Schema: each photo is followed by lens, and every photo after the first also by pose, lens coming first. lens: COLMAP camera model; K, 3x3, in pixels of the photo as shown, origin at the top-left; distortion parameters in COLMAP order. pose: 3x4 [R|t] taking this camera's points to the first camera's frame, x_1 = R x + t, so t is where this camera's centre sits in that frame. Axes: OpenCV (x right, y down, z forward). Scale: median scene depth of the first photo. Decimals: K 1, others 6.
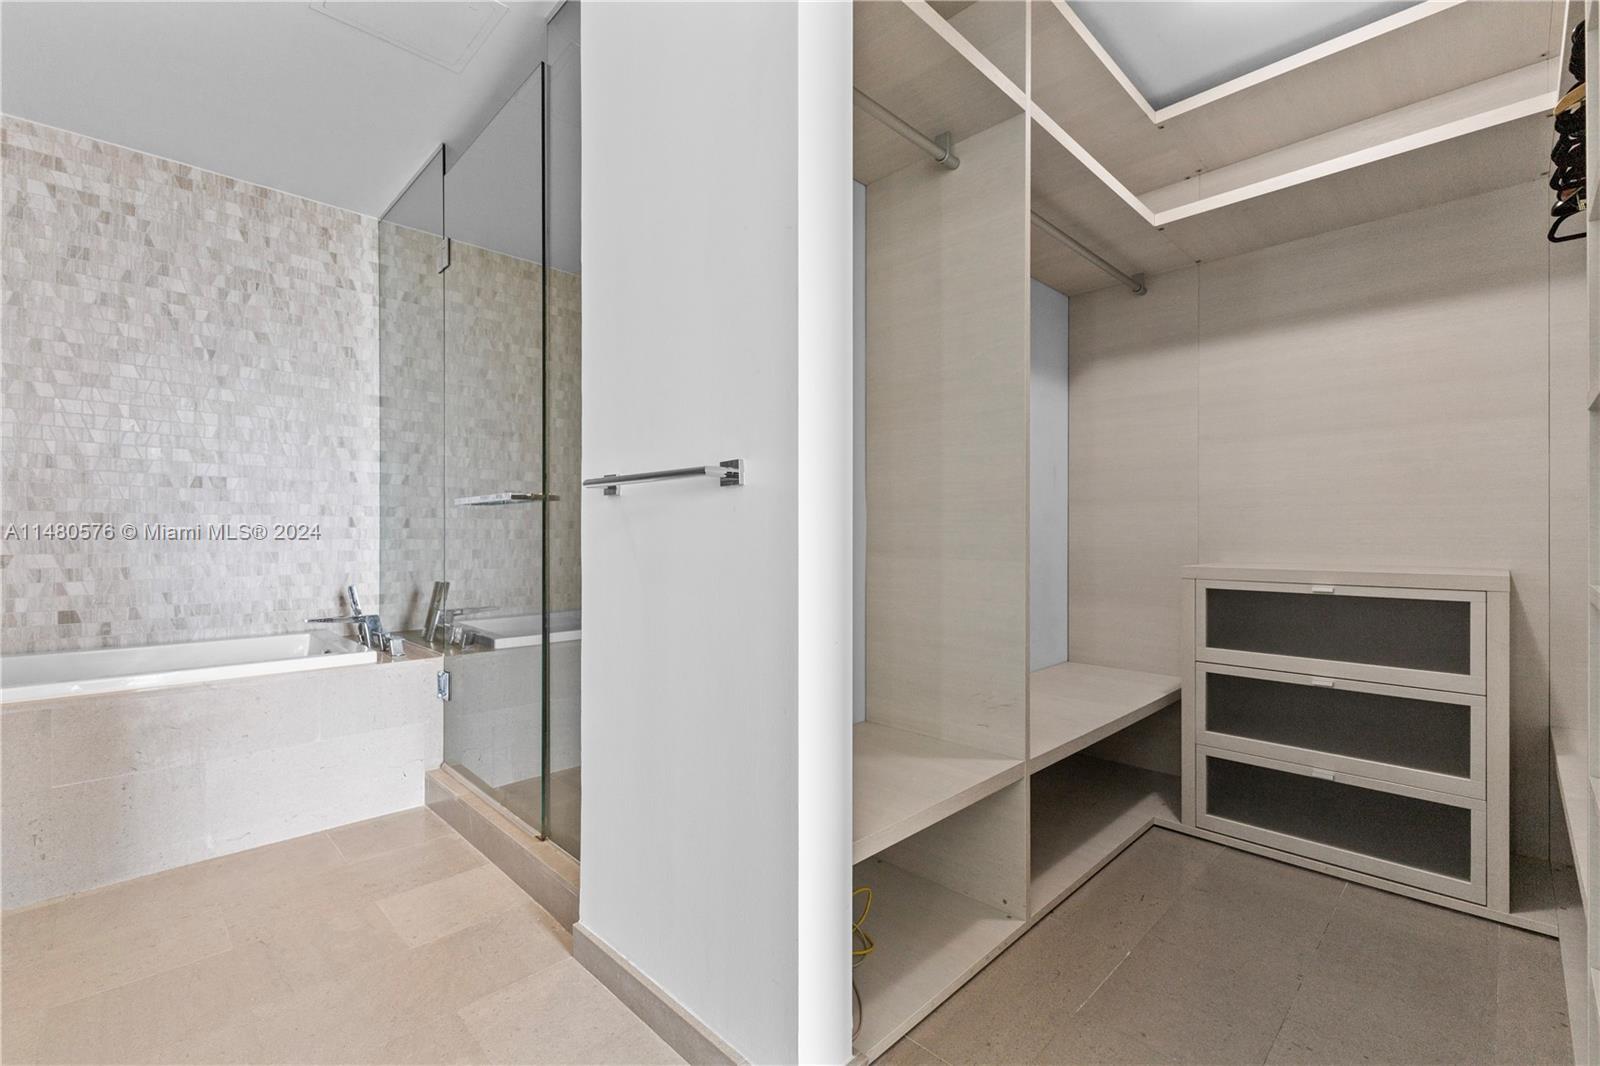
lens RADIAL K [[692.2, 0, 804.9], [0, 692.2, 534.4], [0, 0, 1]] dist [0.009091, -0.003418]
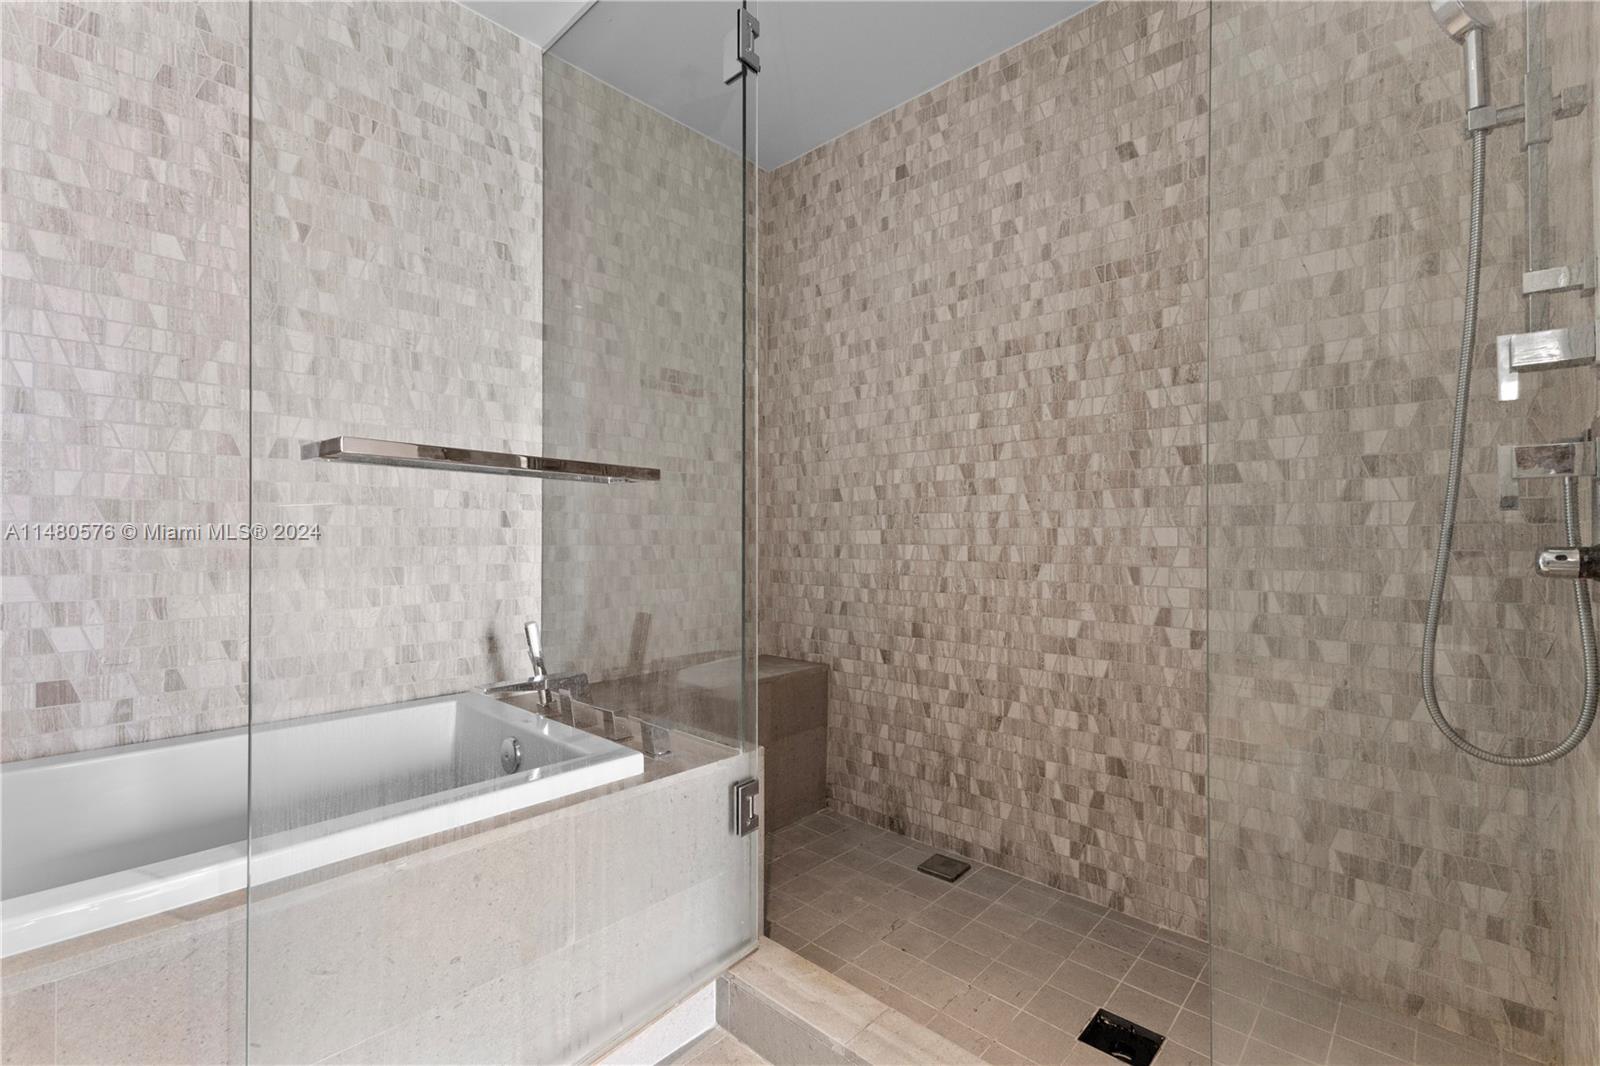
lens RADIAL K [[692.2, 0, 797.9], [0, 692.2, 533.4], [0, 0, 1]] dist [0.009091, -0.003418]
pose [[0.999268, 0.003324, 0.038104, -0.454451], [-0.003192, 0.999989, -0.003523, -0.003515], [-0.038115, 0.003398, 0.999268, 0.395997]]
